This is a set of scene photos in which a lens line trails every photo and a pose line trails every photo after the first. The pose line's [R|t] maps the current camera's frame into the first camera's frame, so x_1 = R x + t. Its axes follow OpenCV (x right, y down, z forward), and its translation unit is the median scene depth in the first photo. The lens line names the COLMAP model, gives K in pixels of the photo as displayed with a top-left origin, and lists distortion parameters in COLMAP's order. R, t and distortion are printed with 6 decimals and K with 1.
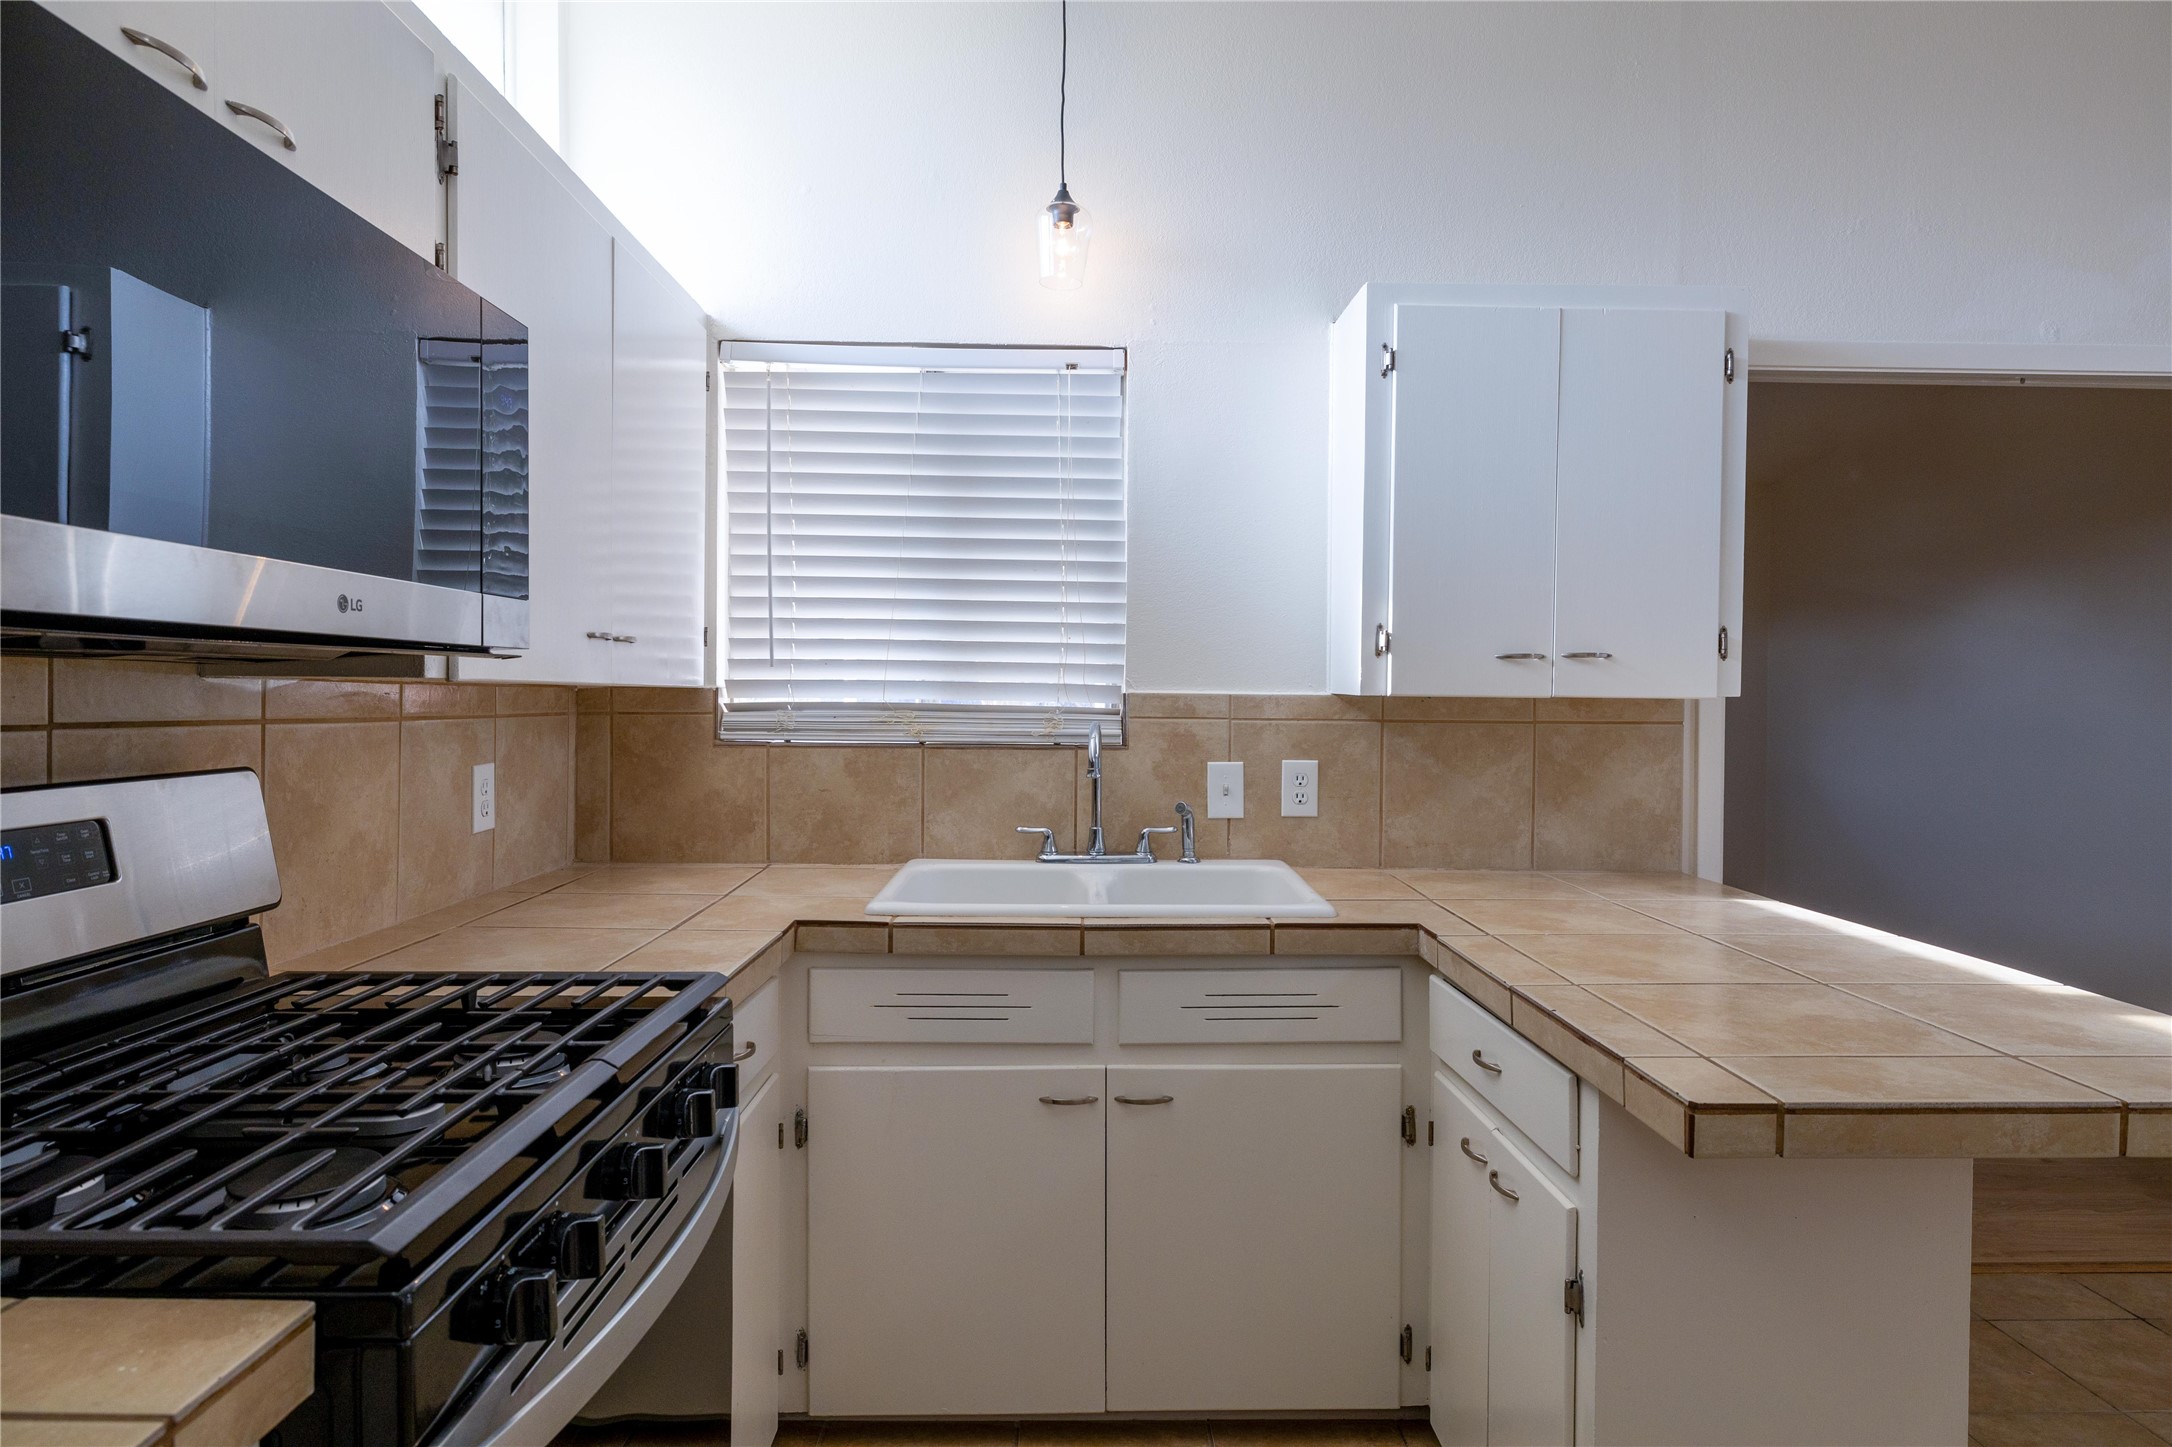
lens RADIAL K [[1240.7, 0, 1086.0], [0, 1240.7, 723.5], [0, 0, 1]] dist [-0.002119, -0.000269]
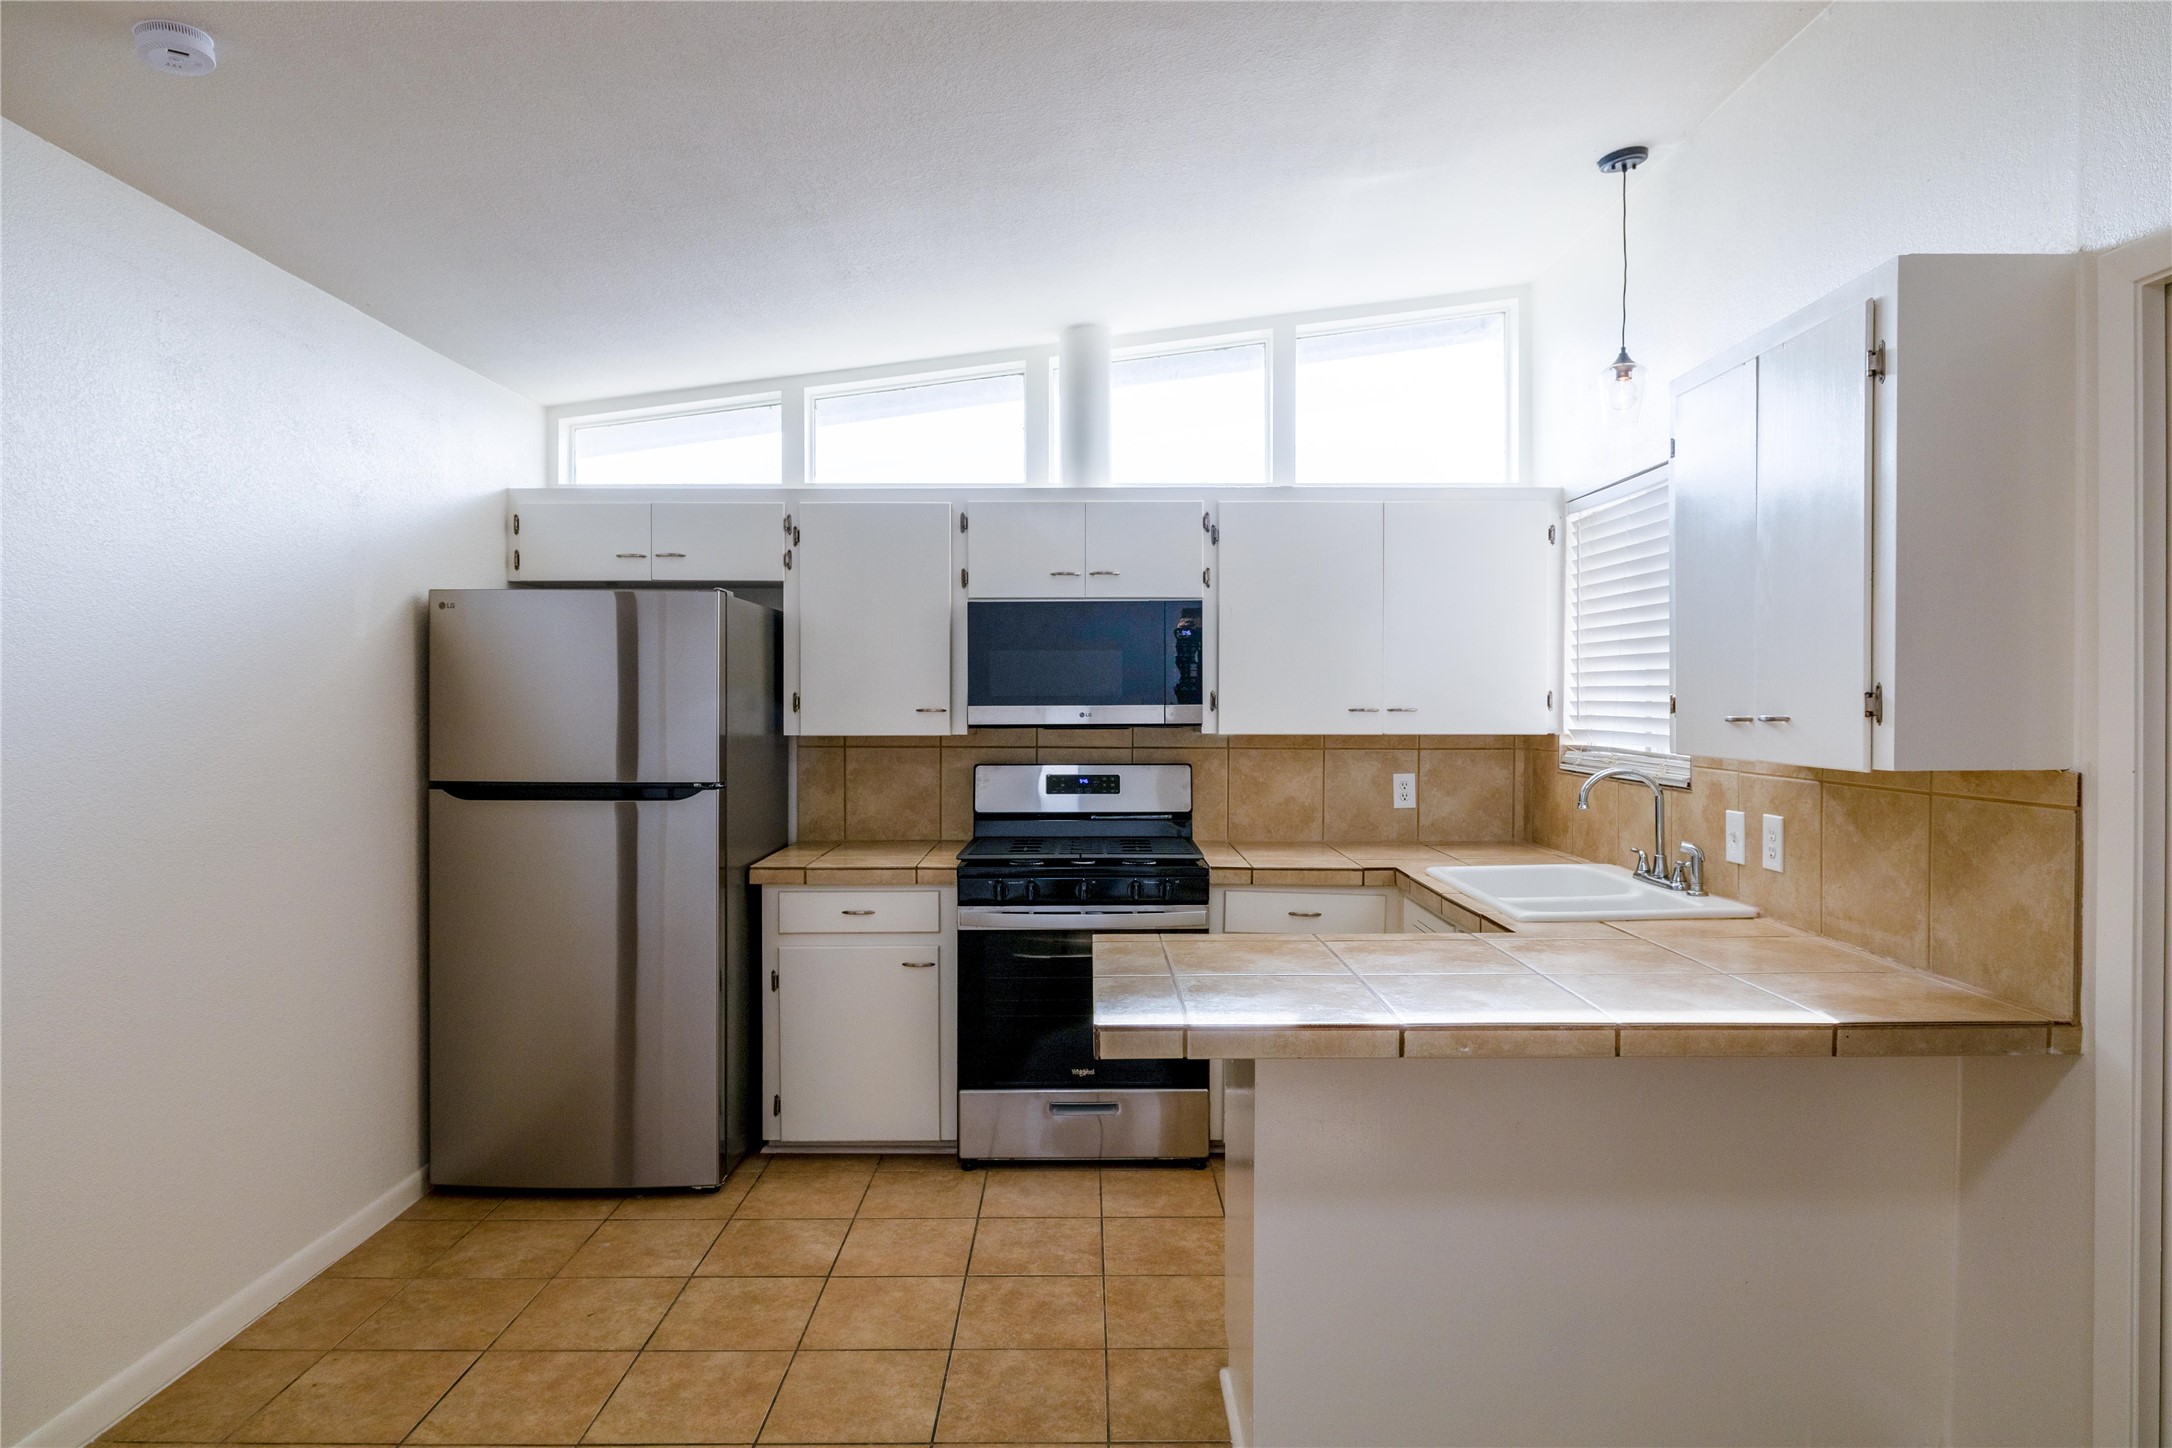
lens RADIAL K [[1240.7, 0, 1086.0], [0, 1240.7, 724.0], [0, 0, 1]] dist [-0.002119, -0.000269]
pose [[-0.017290, 0.009575, -0.999805, 1.202708], [-0.021620, 0.999717, 0.009949, -0.043542], [0.999617, 0.021788, -0.017078, 0.448013]]
